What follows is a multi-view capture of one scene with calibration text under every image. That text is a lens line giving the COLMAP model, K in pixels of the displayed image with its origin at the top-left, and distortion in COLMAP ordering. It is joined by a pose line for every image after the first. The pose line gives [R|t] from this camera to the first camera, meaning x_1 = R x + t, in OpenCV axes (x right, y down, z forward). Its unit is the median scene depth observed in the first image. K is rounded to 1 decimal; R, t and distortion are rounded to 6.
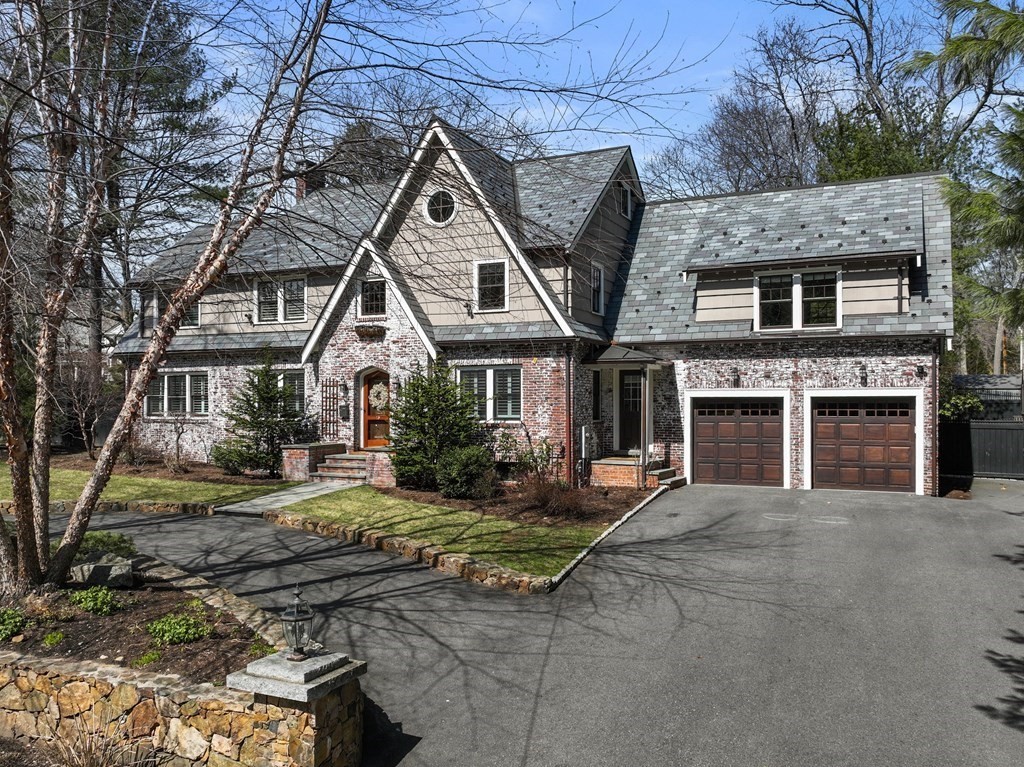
lens RADIAL K [[859.1, 0, 508.6], [0, 859.1, 387.0], [0, 0, 1]] dist [0.002095, 0.013645]
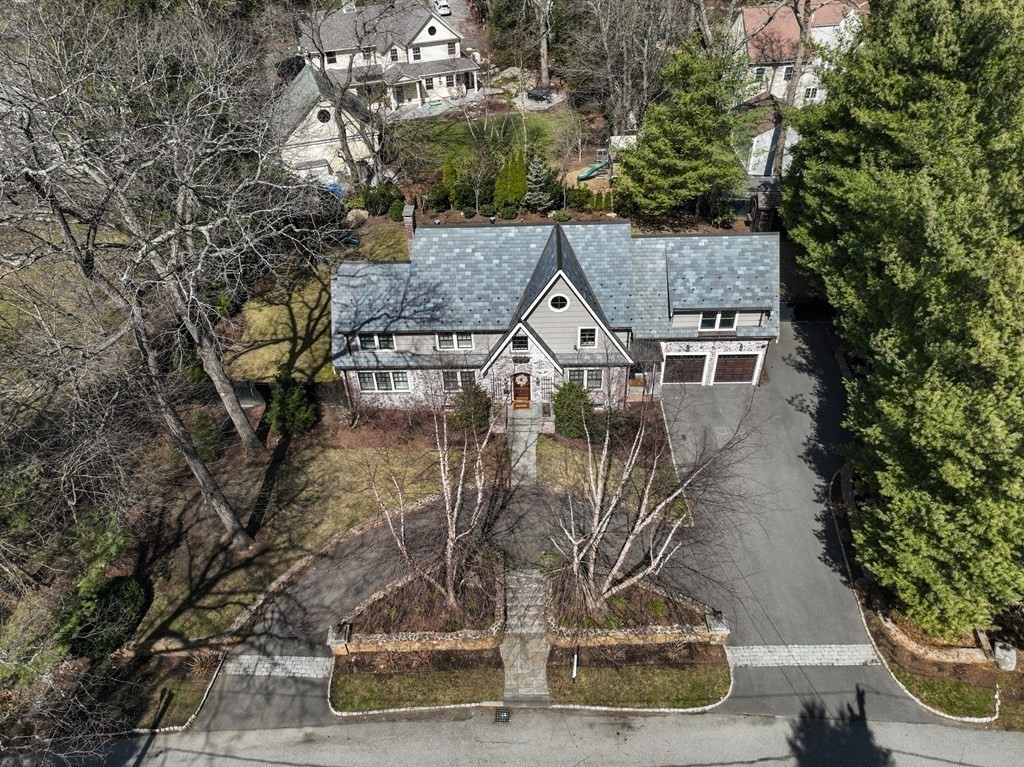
lens RADIAL K [[758.4, 0, 513.7], [0, 758.4, 384.5], [0, 0, 1]] dist [0.011613, -0.000571]
pose [[0.904526, -0.295097, 0.307816, -0.757662], [0.024766, 0.757001, 0.652944, -1.200899], [-0.425699, -0.582982, 0.692035, -0.227724]]
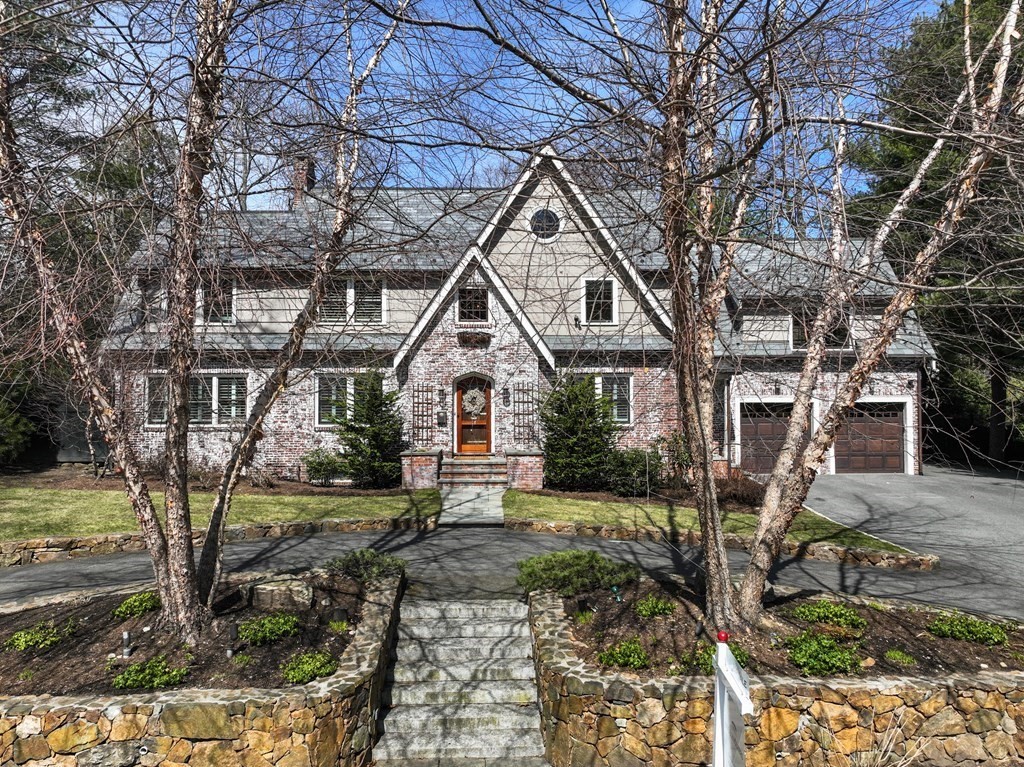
lens RADIAL K [[758.4, 0, 512.2], [0, 758.4, 385.6], [0, 0, 1]] dist [0.011613, -0.000571]
pose [[0.886029, 0.011589, 0.463485, -0.561235], [-0.006075, 0.999892, -0.013388, 0.003693], [-0.463591, 0.009046, 0.886003, 0.196188]]
